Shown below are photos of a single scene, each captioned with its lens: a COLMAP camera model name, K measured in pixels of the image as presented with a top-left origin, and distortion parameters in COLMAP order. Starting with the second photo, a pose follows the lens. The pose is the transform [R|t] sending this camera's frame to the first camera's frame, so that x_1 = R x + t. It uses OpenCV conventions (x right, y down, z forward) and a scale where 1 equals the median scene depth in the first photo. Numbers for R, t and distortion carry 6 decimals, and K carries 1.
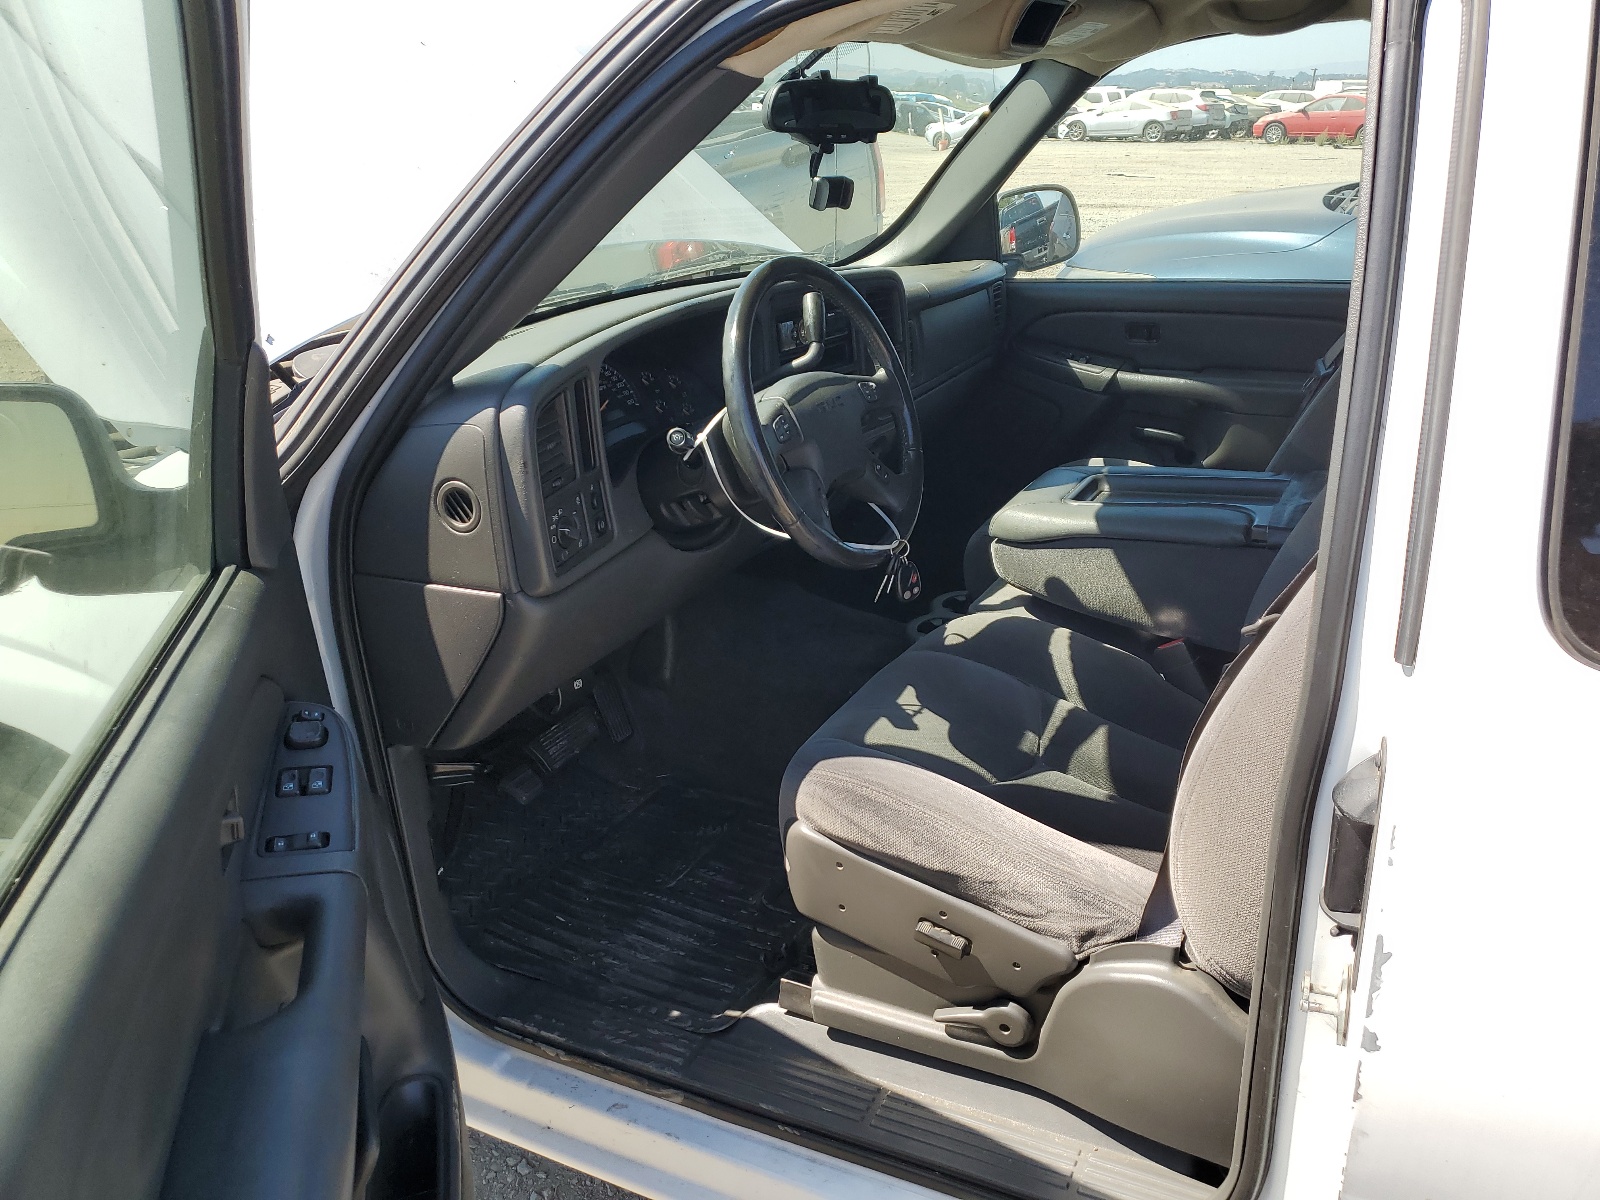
lens RADIAL K [[1207.4, 0, 800.3], [0, 1207.4, 572.5], [0, 0, 1]] dist [-0.002576, -0.003518]
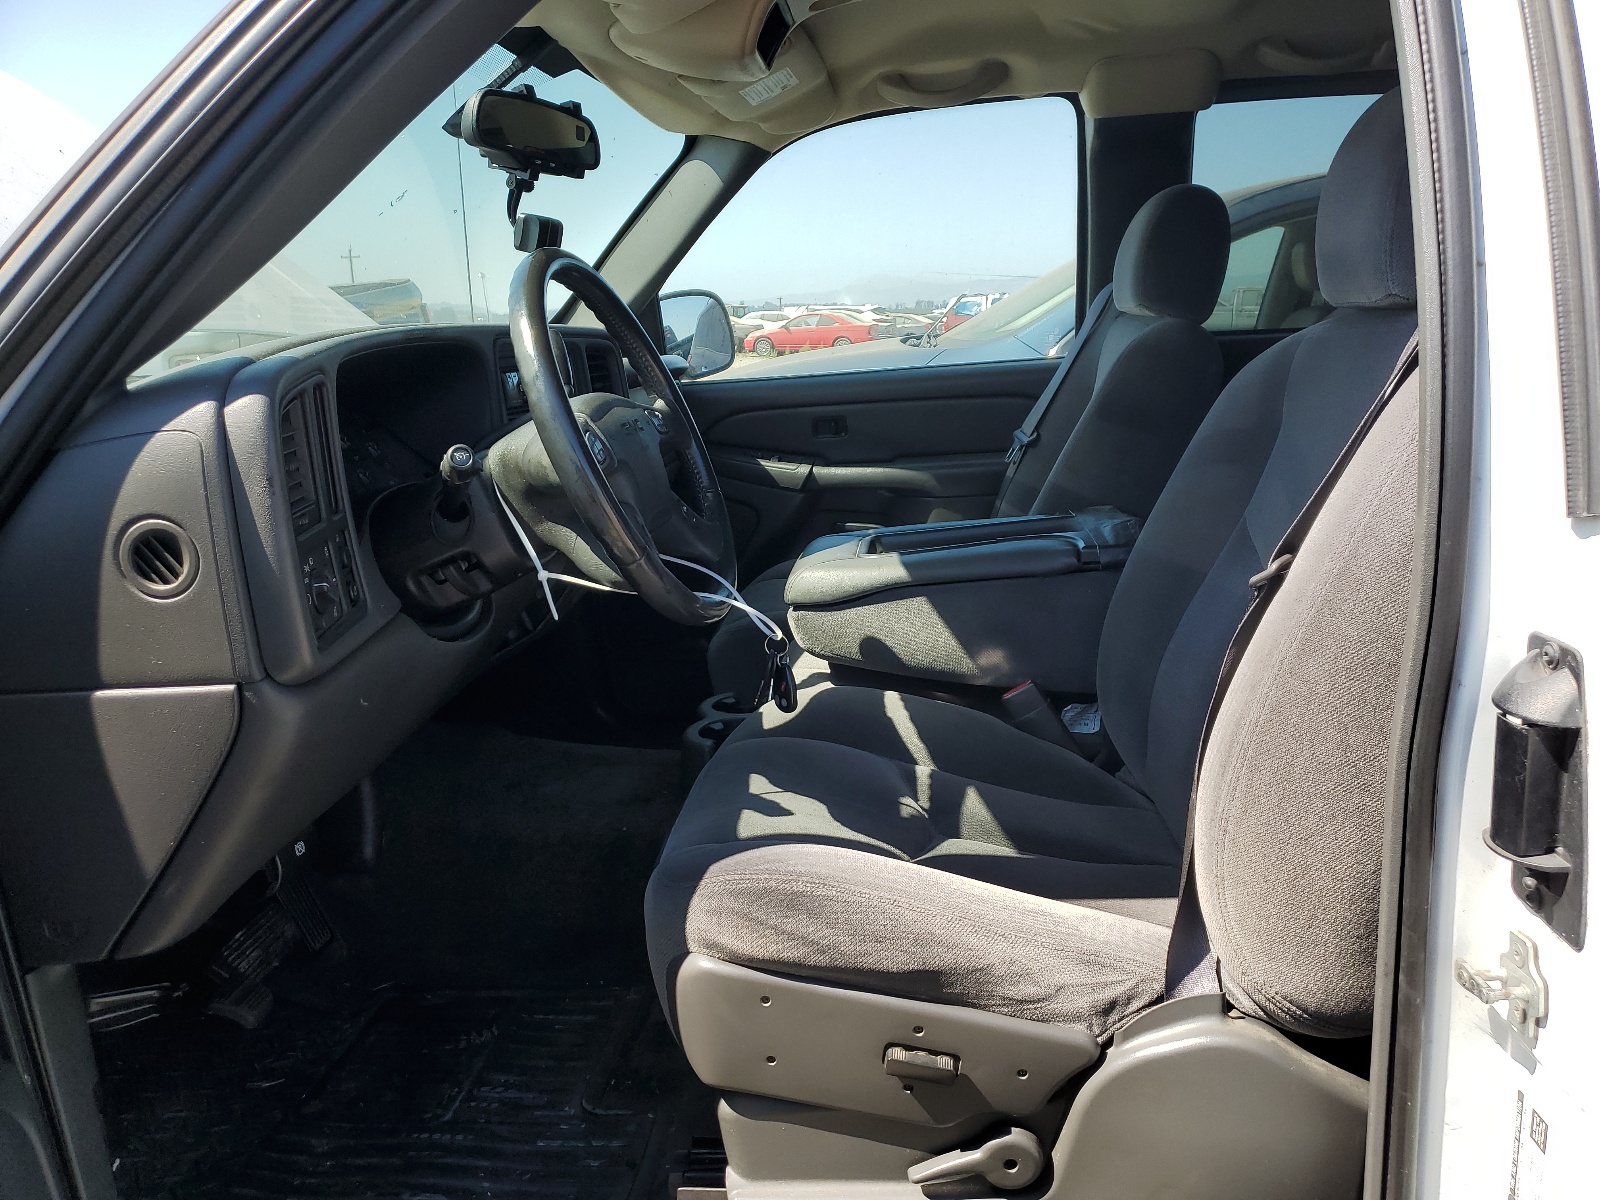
lens RADIAL K [[1238.0, 0, 800.0], [0, 1238.0, 600.0], [0, 0, 1]] dist [-0.029796, 0.003654]
pose [[0.928489, -0.092093, 0.359760, -0.195676], [0.144580, 0.981972, -0.121771, 0.098054], [-0.342060, 0.165077, 0.925064, 0.255798]]
